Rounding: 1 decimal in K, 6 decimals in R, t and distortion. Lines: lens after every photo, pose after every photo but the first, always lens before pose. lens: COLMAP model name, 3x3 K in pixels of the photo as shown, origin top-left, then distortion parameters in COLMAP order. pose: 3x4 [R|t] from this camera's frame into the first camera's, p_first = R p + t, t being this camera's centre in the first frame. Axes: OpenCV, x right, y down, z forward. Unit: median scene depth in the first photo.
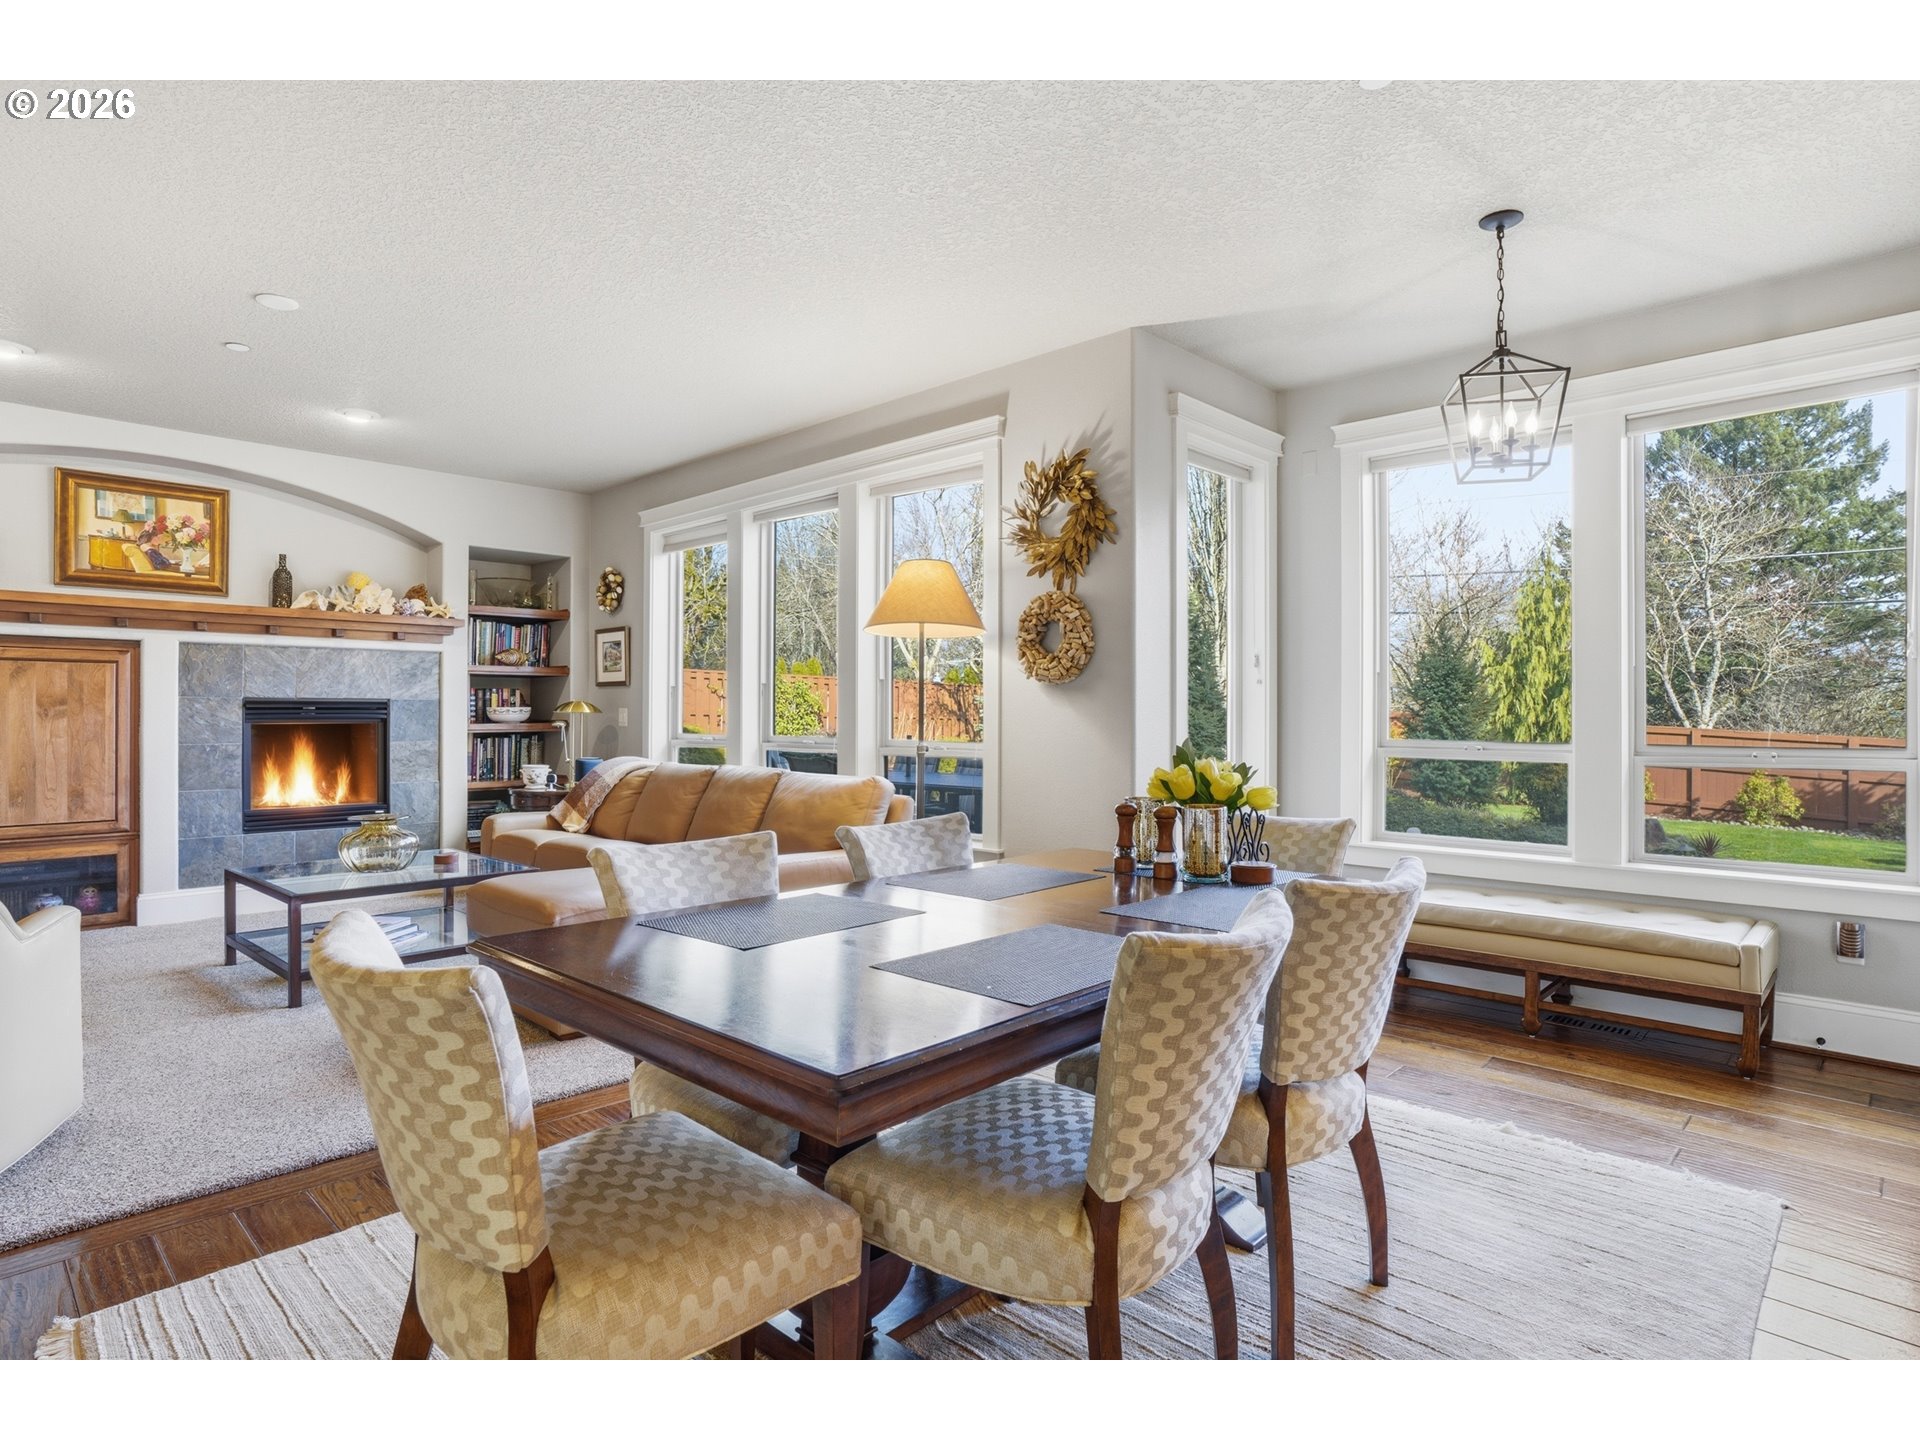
lens RADIAL K [[1034.3, 0, 951.3], [0, 1034.3, 707.2], [0, 0, 1]] dist [-0.050740, 0.037044]
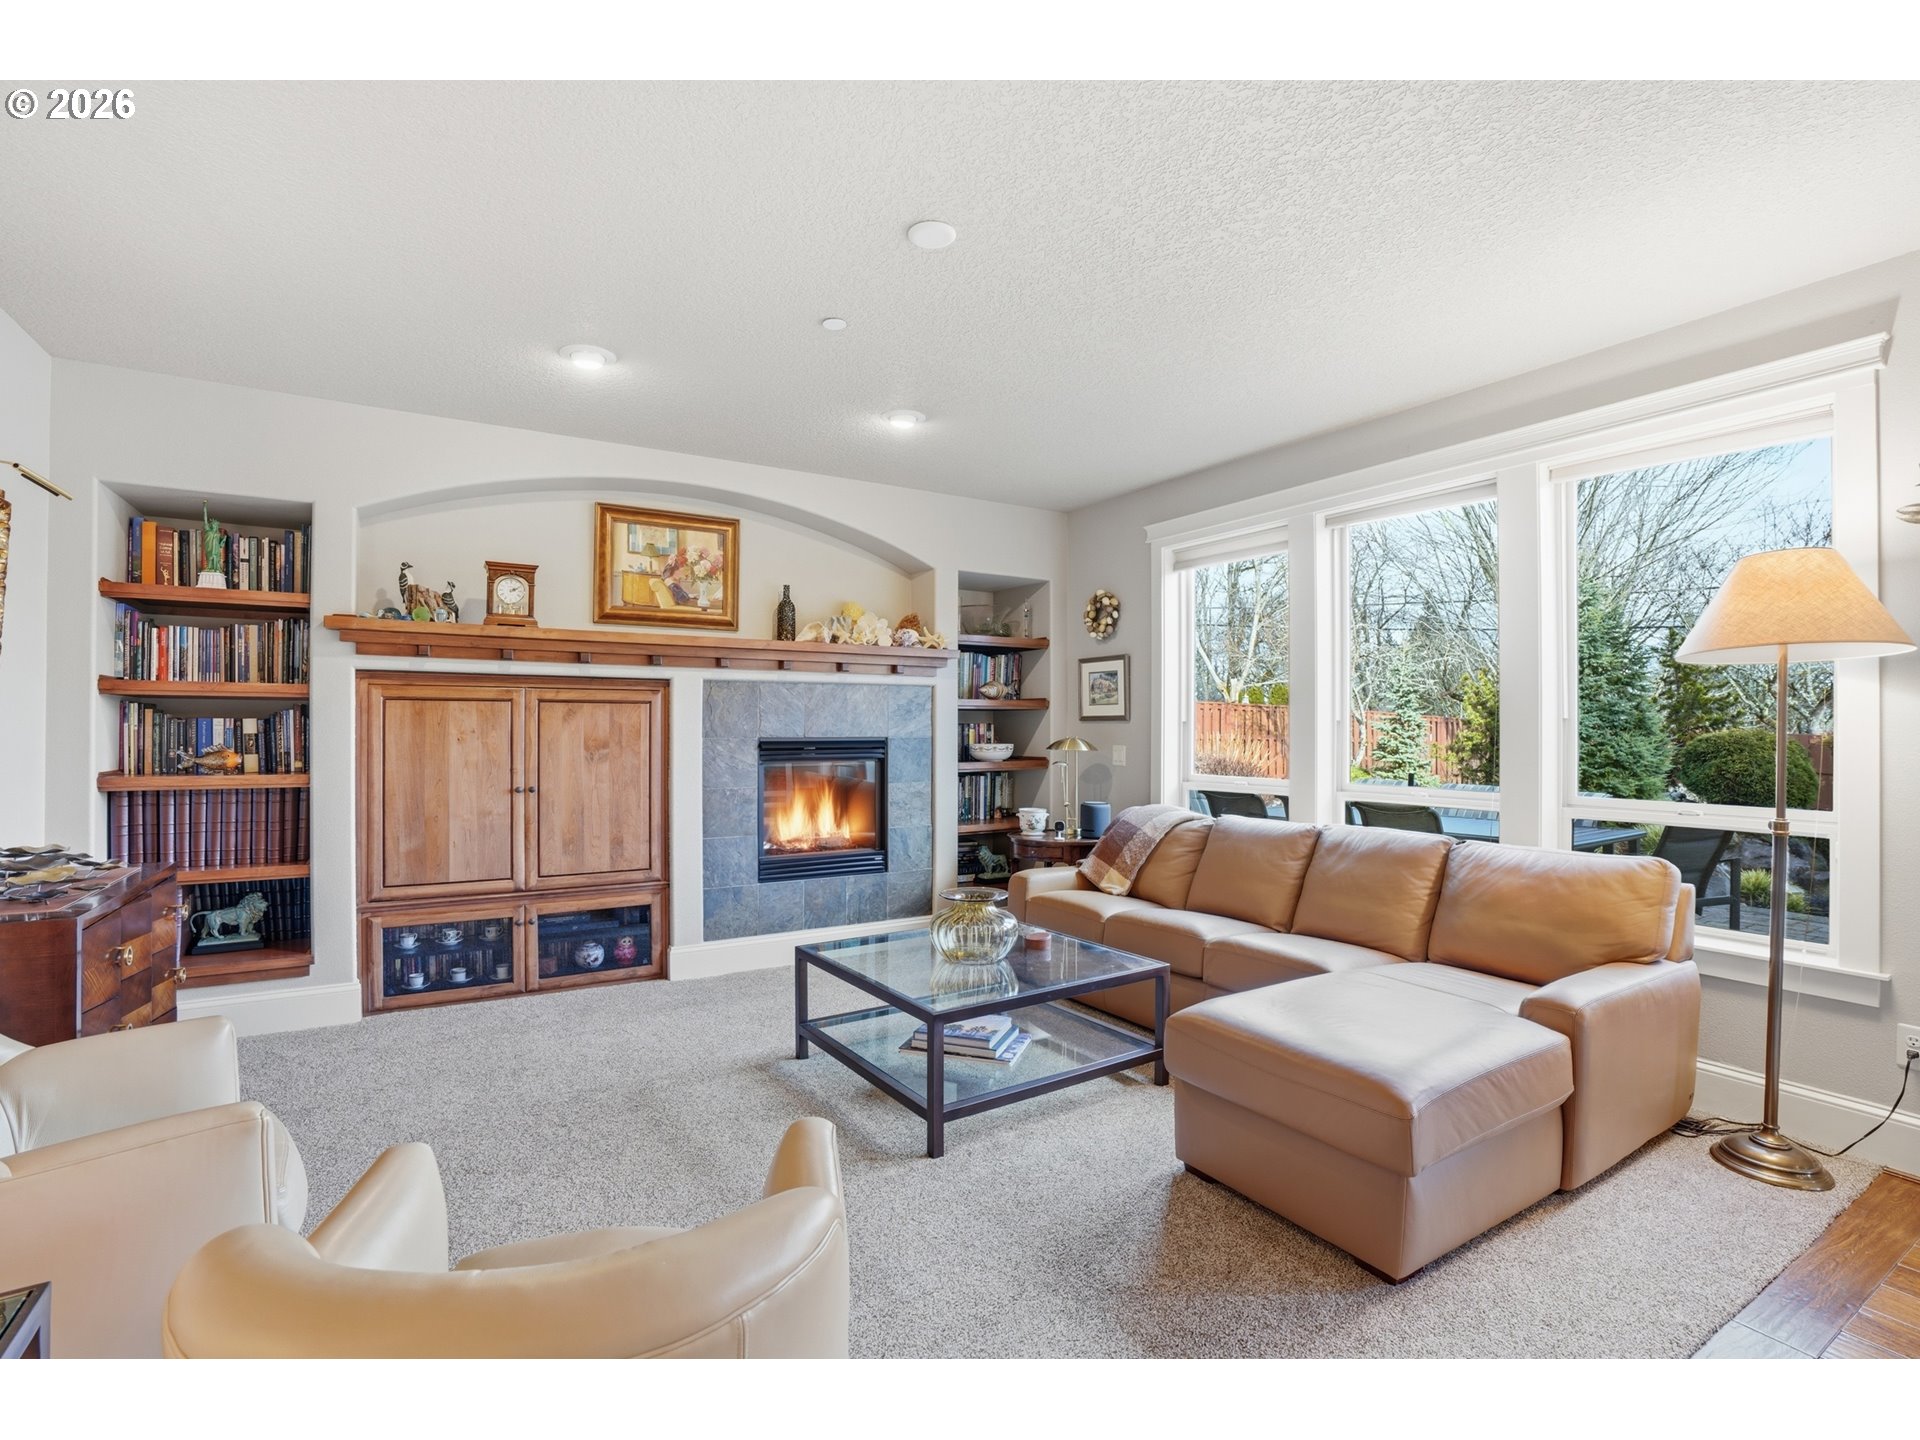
lens RADIAL K [[914.2, 0, 960.0], [0, 914.2, 720.0], [0, 0, 1]] dist [-0.055669, 0.023413]
pose [[0.971480, -0.003751, -0.237091, -0.334474], [0.002989, 0.999989, -0.003574, -0.023740], [0.237101, 0.002764, 0.971481, 0.241387]]
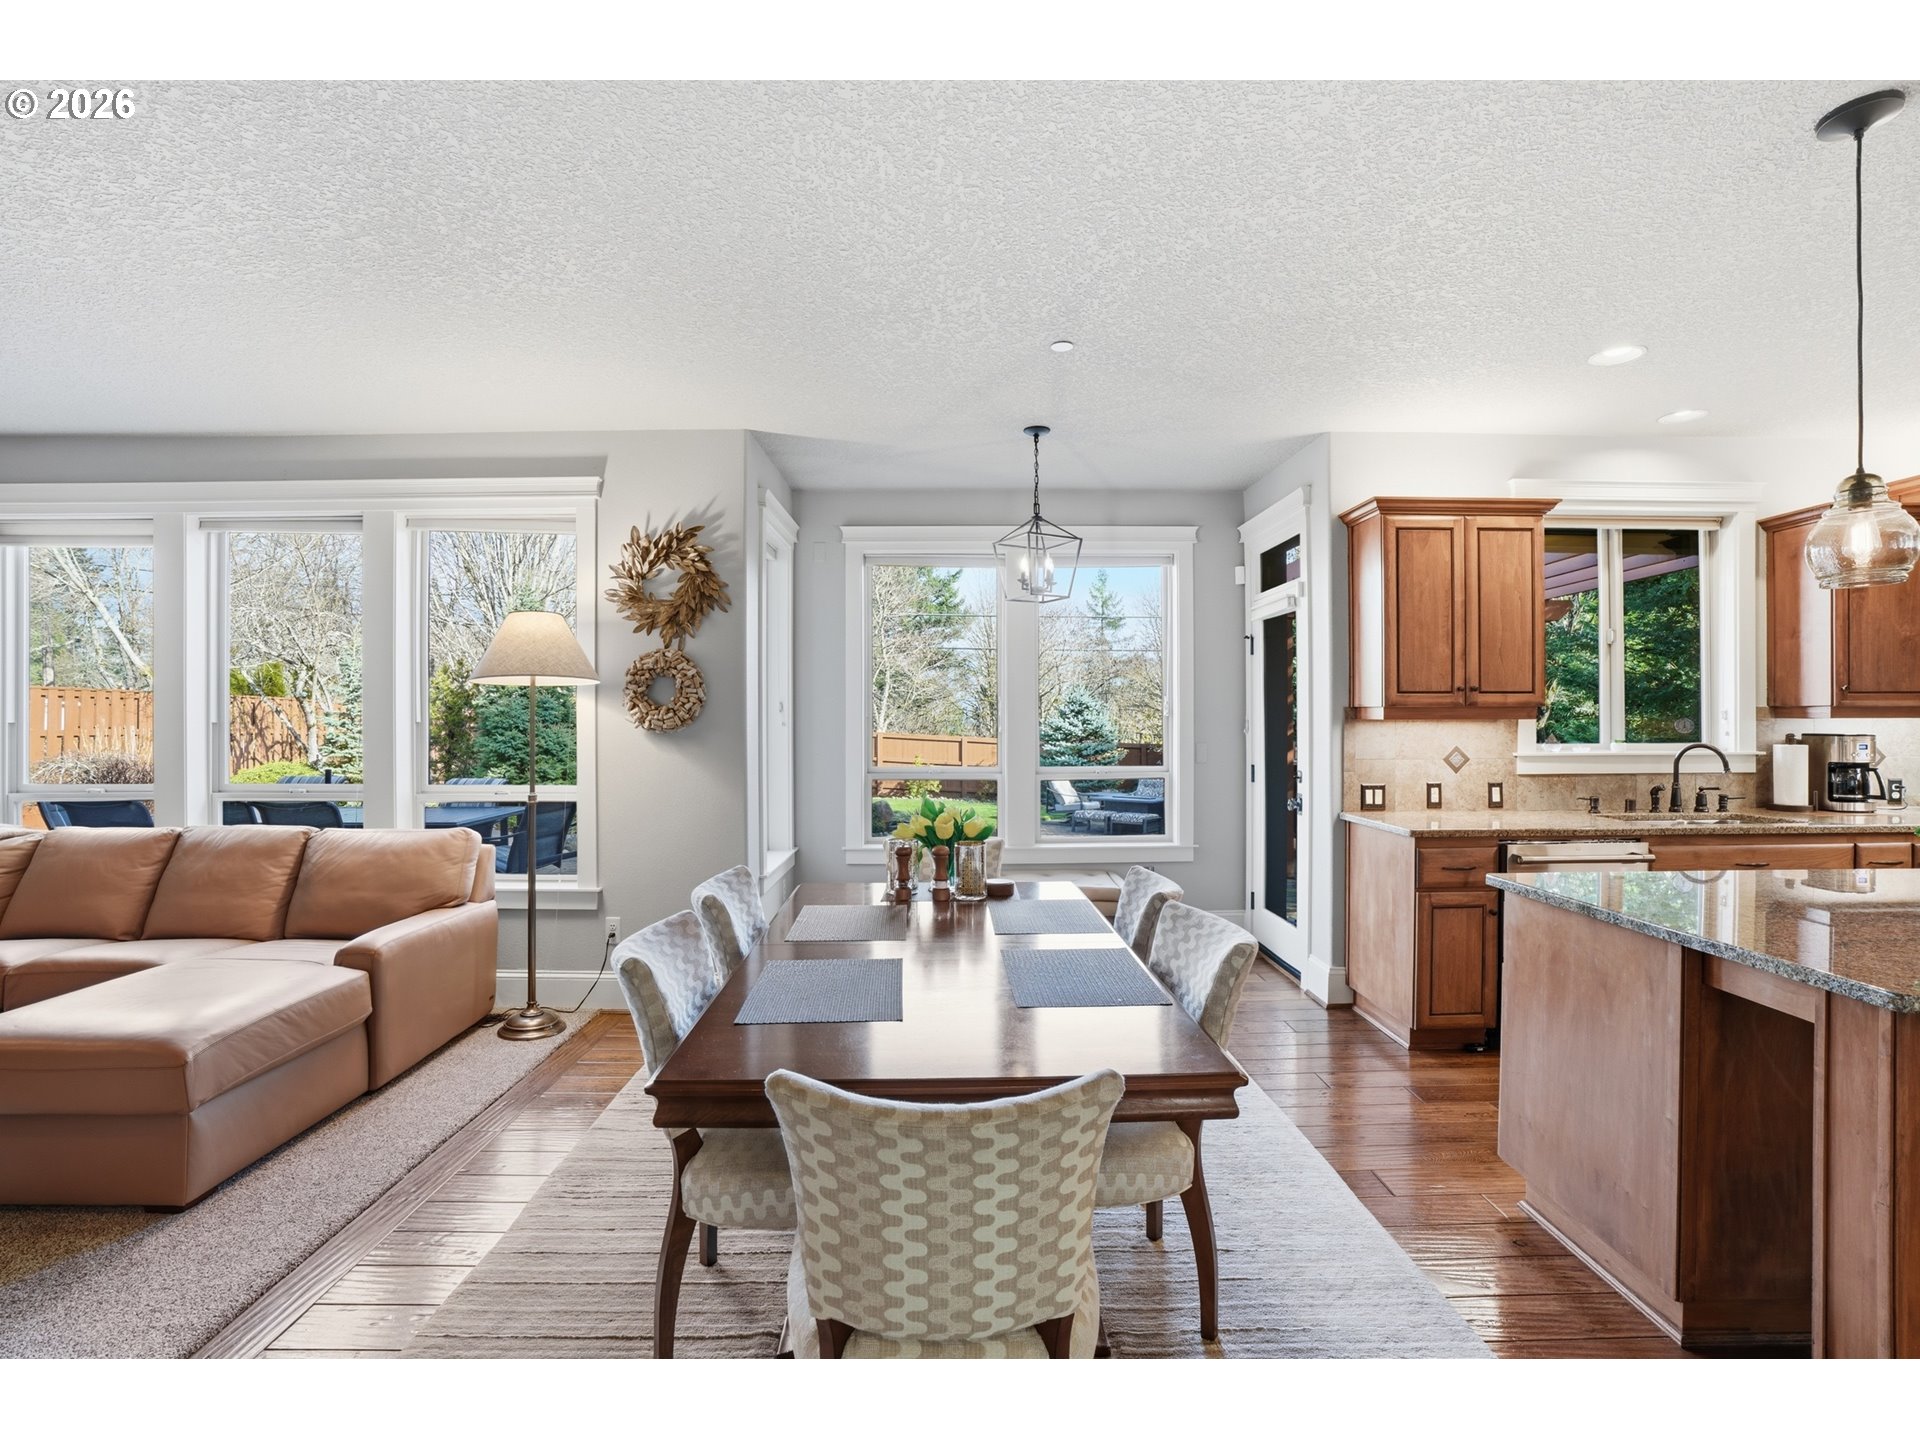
lens RADIAL K [[909.1, 0, 953.5], [0, 909.1, 716.5], [0, 0, 1]] dist [-0.055487, 0.025673]
pose [[0.719046, -0.003250, 0.694955, -0.274365], [-0.000825, 0.999984, 0.005529, -0.035530], [-0.694963, -0.004549, 0.719032, 0.069555]]
